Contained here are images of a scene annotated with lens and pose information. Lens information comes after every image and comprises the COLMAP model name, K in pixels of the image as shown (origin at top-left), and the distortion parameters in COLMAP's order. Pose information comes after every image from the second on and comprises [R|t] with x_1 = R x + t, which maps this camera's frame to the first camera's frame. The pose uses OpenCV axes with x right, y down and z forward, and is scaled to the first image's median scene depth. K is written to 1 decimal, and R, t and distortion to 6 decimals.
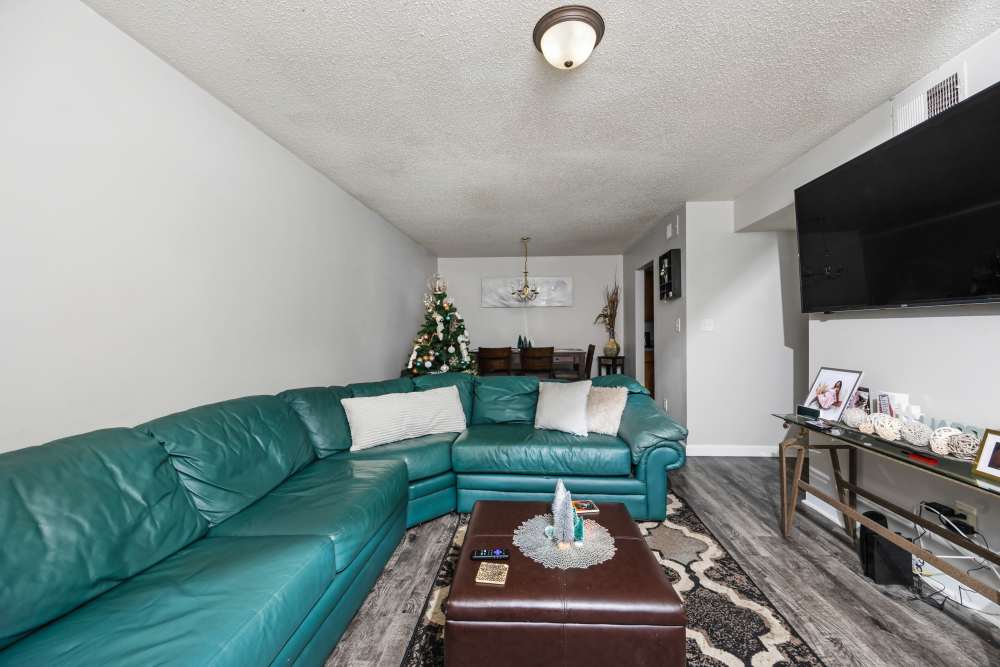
lens RADIAL K [[400.4, 0, 508.7], [0, 400.4, 332.9], [0, 0, 1]] dist [0.000771, 0.000443]
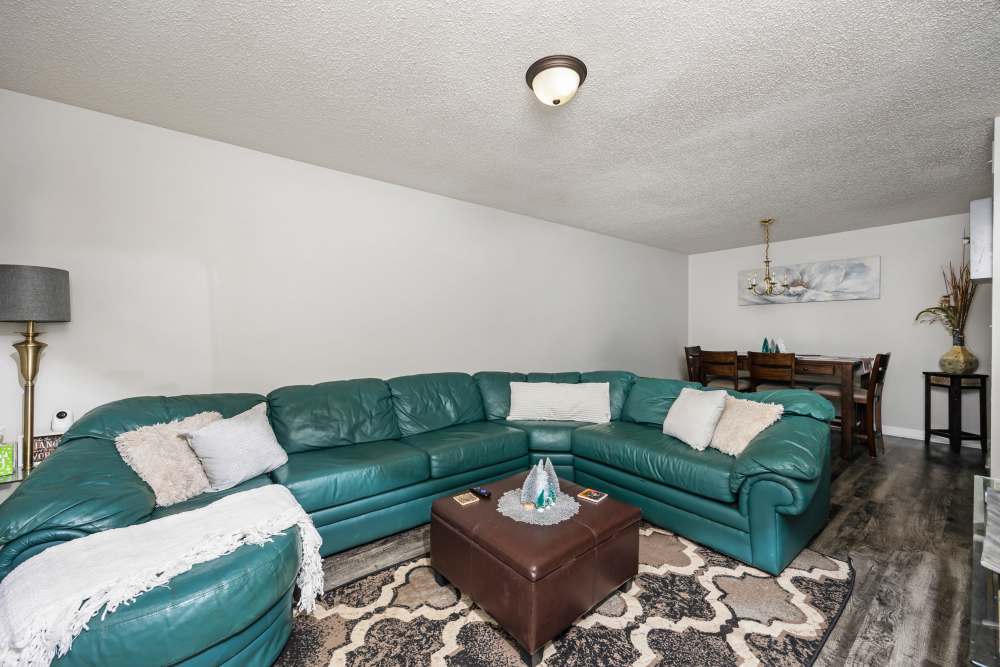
lens RADIAL K [[404.6, 0, 497.5], [0, 404.6, 338.1], [0, 0, 1]] dist [-0.000491, 0.000159]
pose [[0.653094, 0.014407, -0.757140, 0.629482], [-0.007057, 0.999891, 0.012939, -0.001046], [0.757244, -0.003107, 0.653124, 0.072307]]
